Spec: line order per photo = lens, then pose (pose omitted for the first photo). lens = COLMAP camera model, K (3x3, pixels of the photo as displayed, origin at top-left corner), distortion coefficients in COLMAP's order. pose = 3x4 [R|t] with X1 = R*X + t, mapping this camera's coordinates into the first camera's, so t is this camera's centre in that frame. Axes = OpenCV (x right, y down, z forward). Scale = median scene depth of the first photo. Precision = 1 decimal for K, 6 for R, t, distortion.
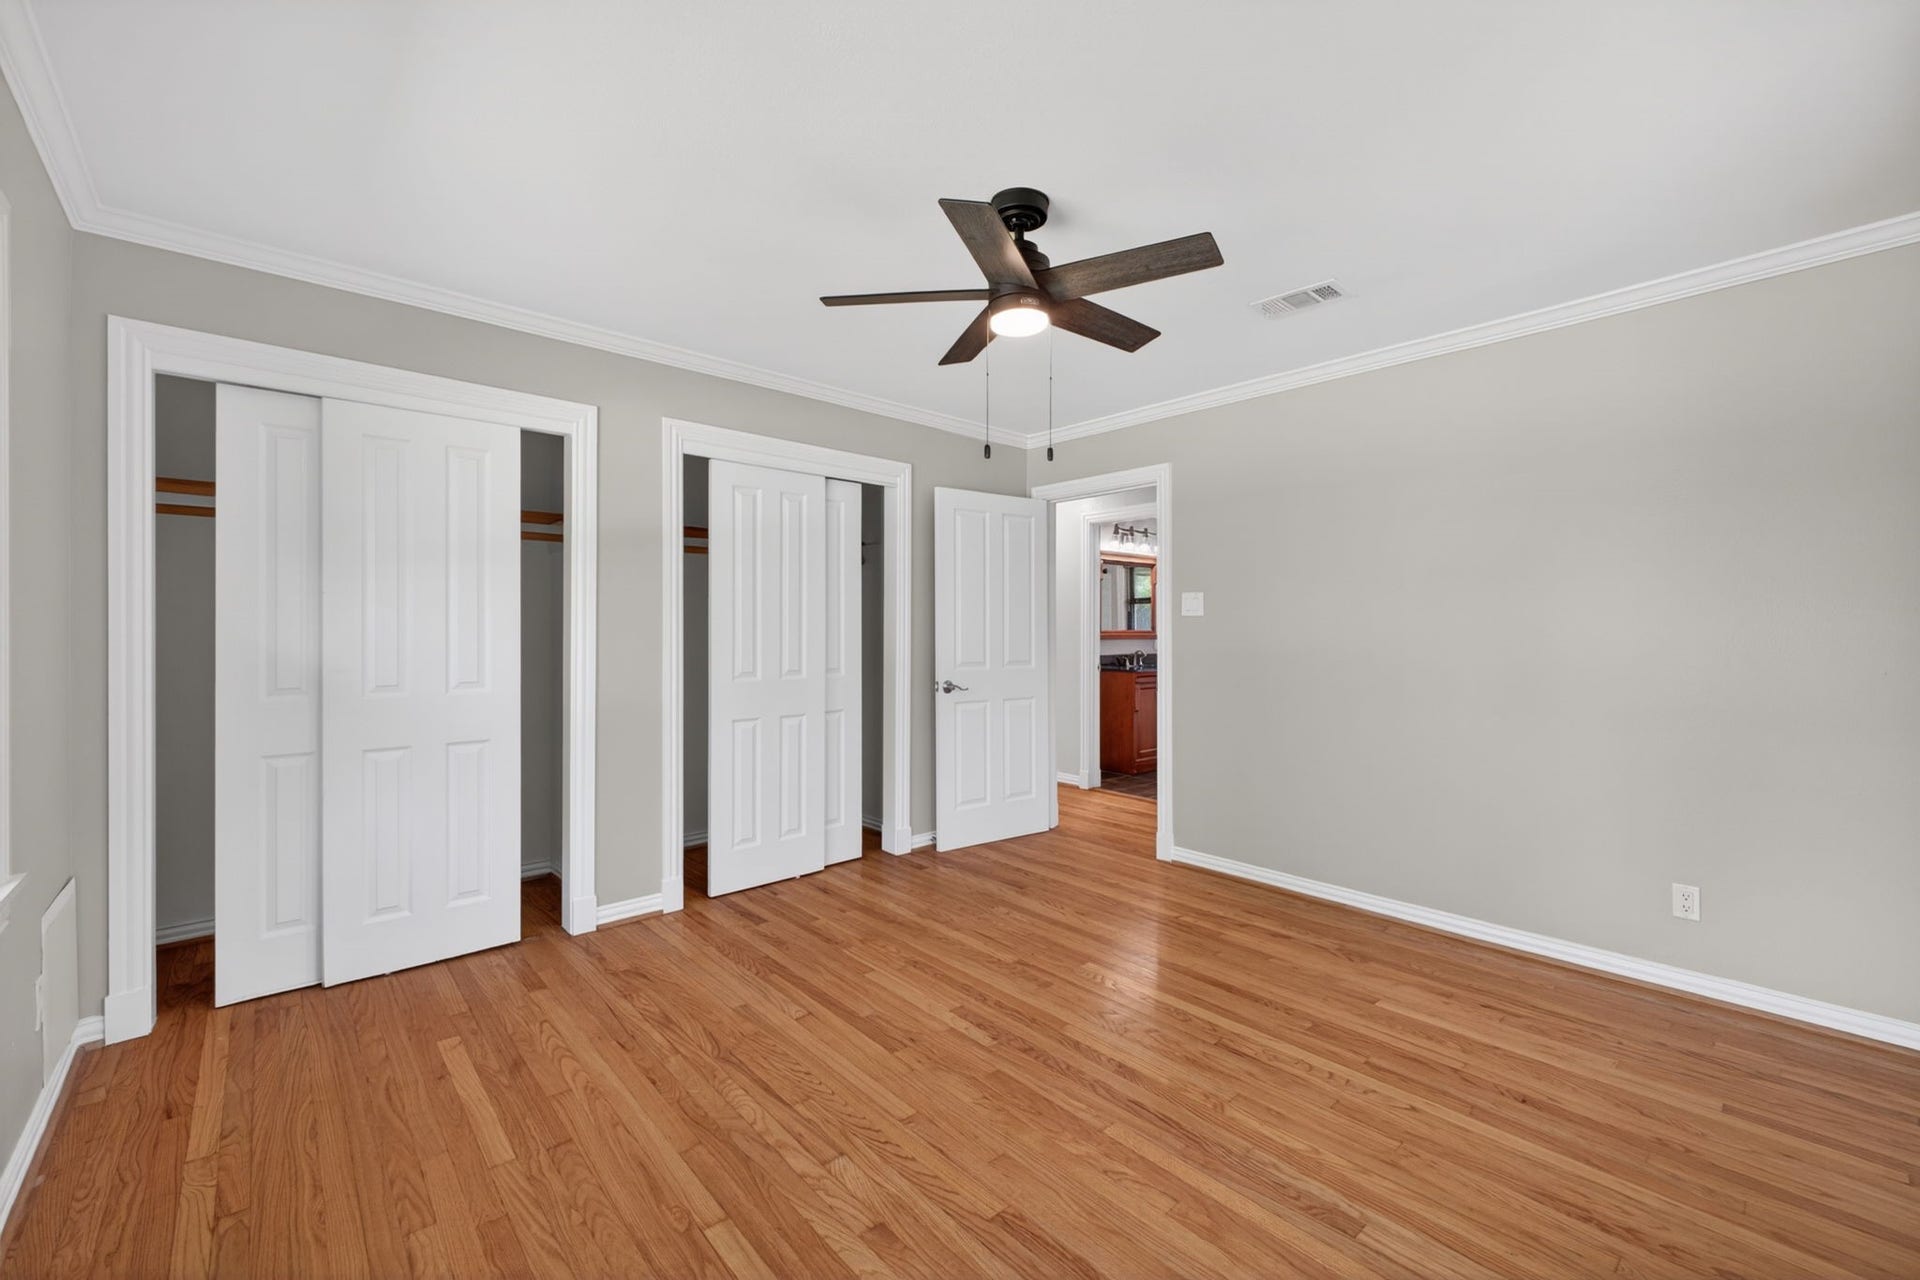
lens RADIAL K [[790.6, 0, 966.2], [0, 790.6, 623.8], [0, 0, 1]] dist [0.015380, -0.001867]
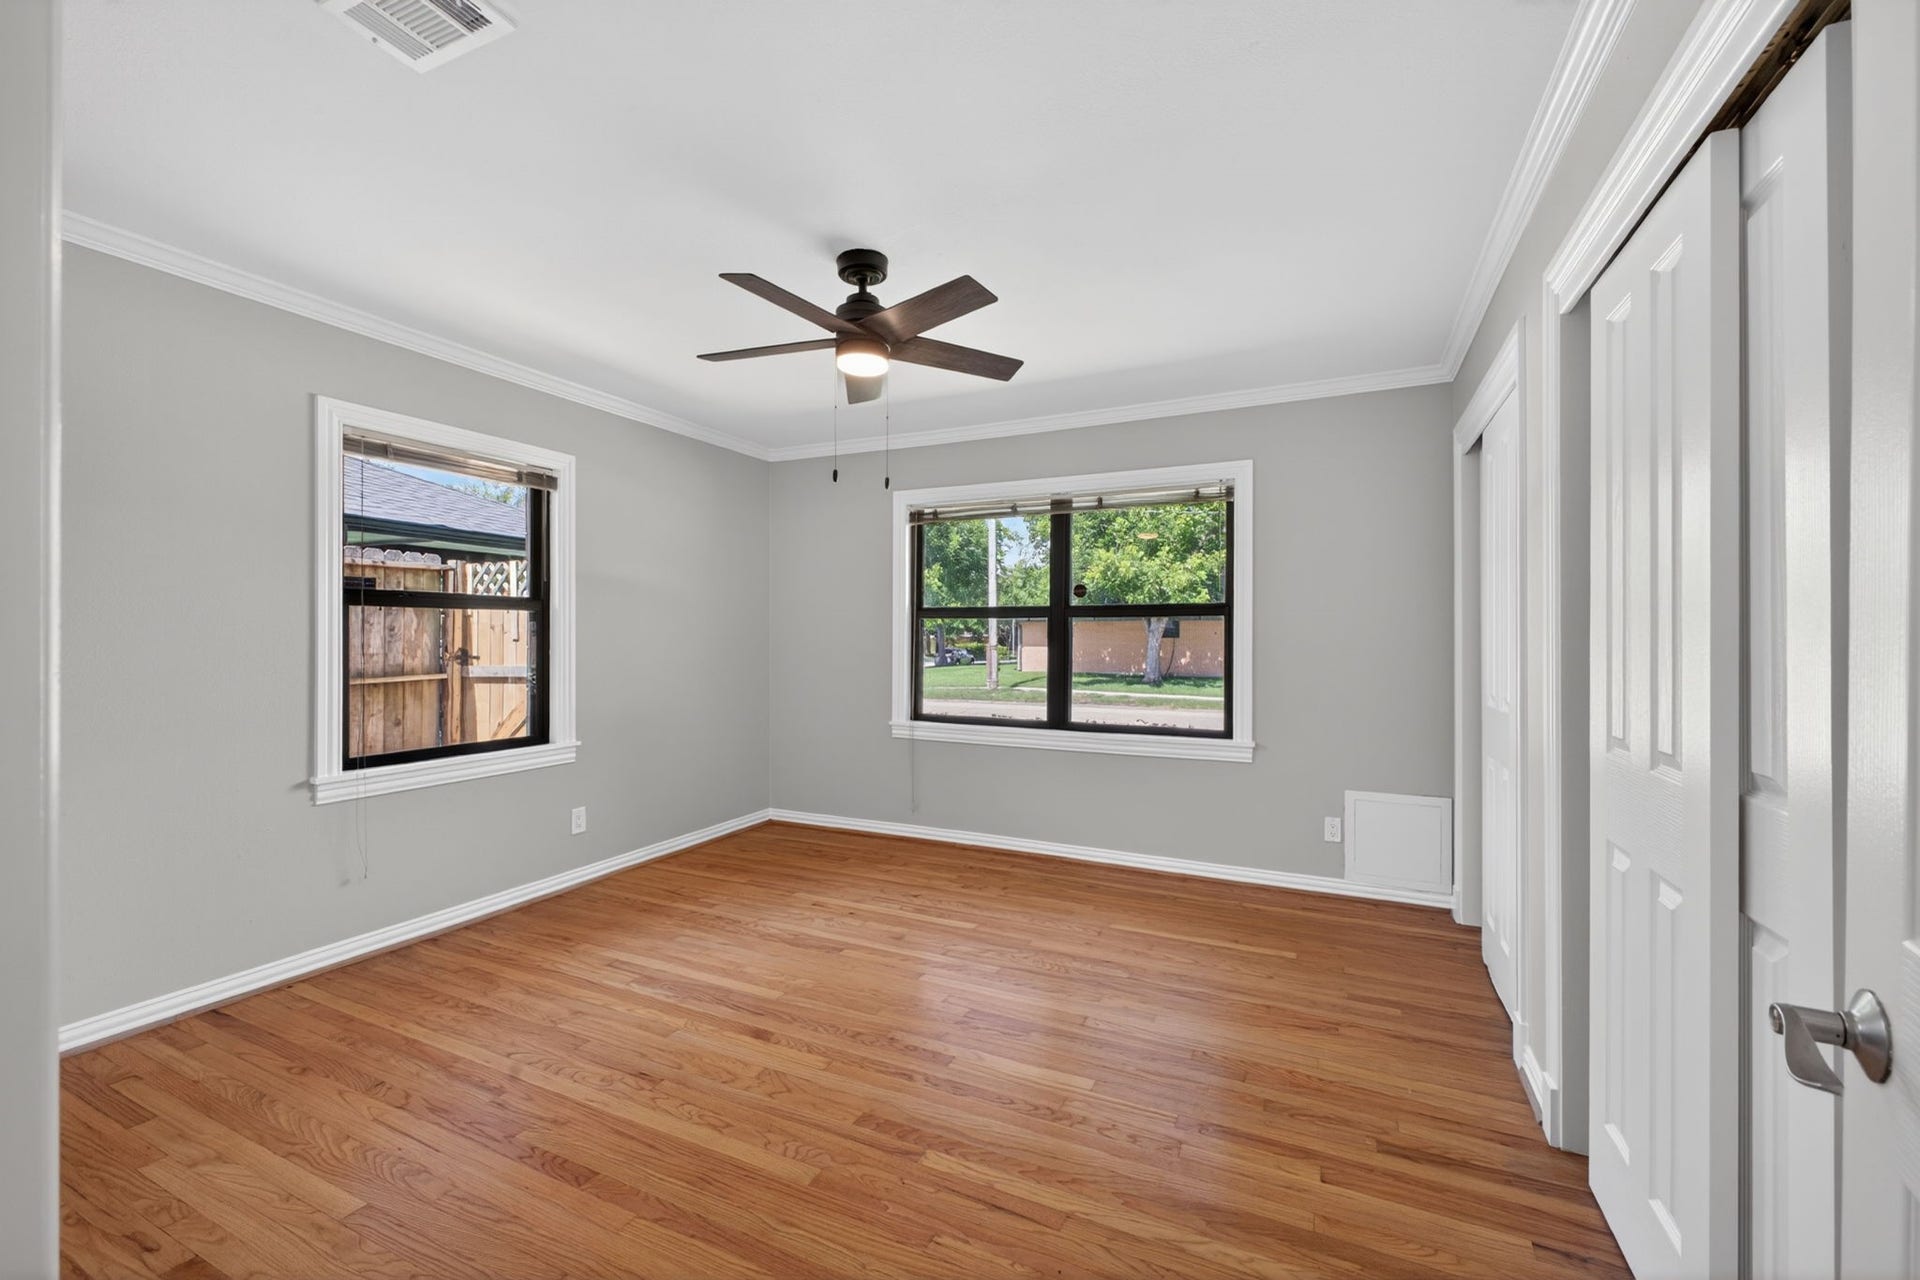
lens RADIAL K [[790.6, 0, 955.7], [0, 790.6, 650.1], [0, 0, 1]] dist [0.015380, -0.001867]
pose [[-0.926724, -0.000047, -0.375744, 0.254279], [-0.003810, 0.999950, 0.009273, 0.012392], [0.375725, 0.010025, -0.926677, 1.461768]]
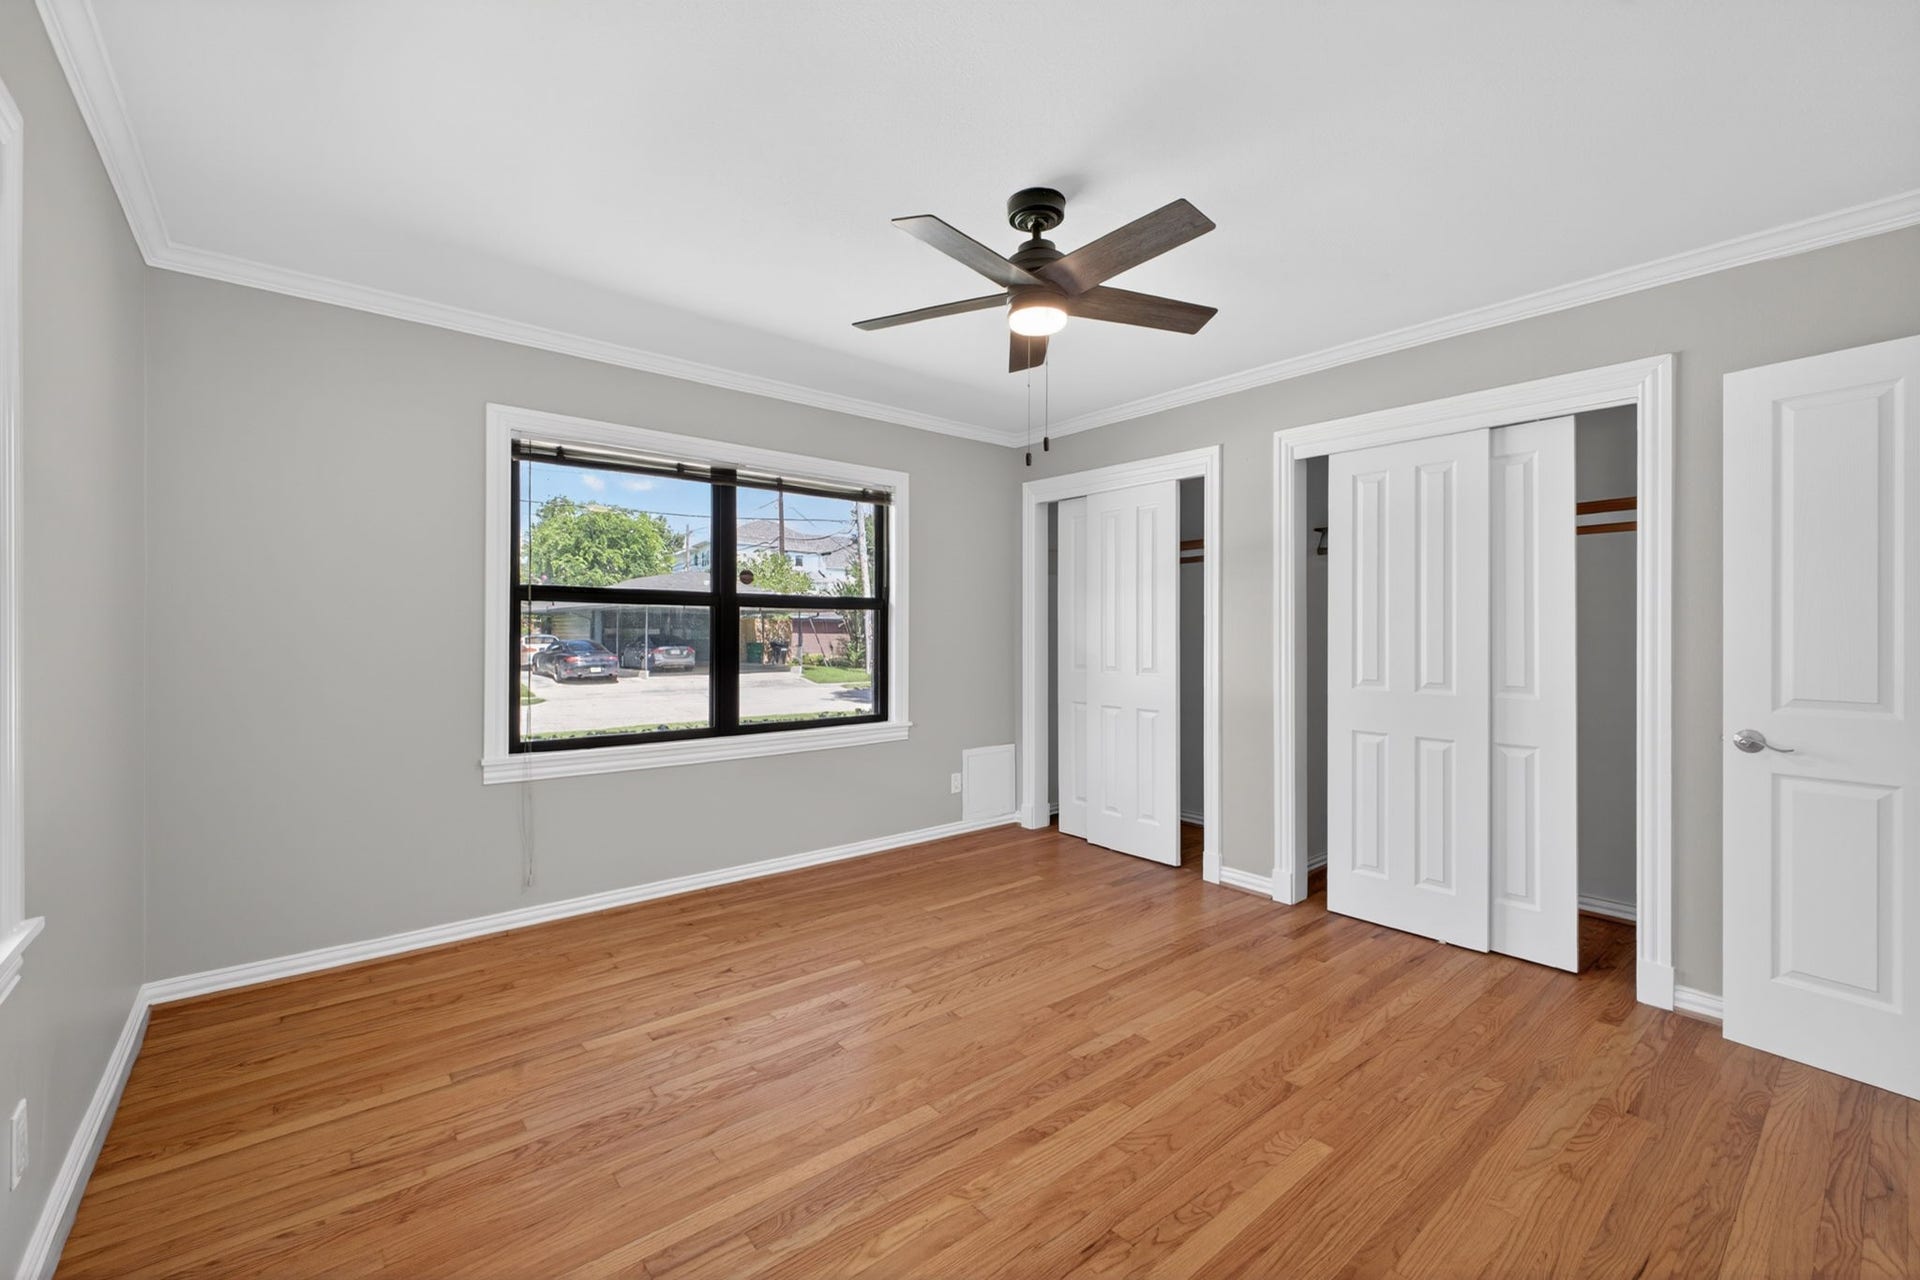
lens RADIAL K [[790.6, 0, 954.2], [0, 790.6, 639.9], [0, 0, 1]] dist [0.015380, -0.001867]
pose [[-0.045556, 0.009732, -0.998914, 0.740300], [0.000530, 0.999953, 0.009718, 0.007338], [0.998962, -0.000087, -0.045559, 0.659650]]
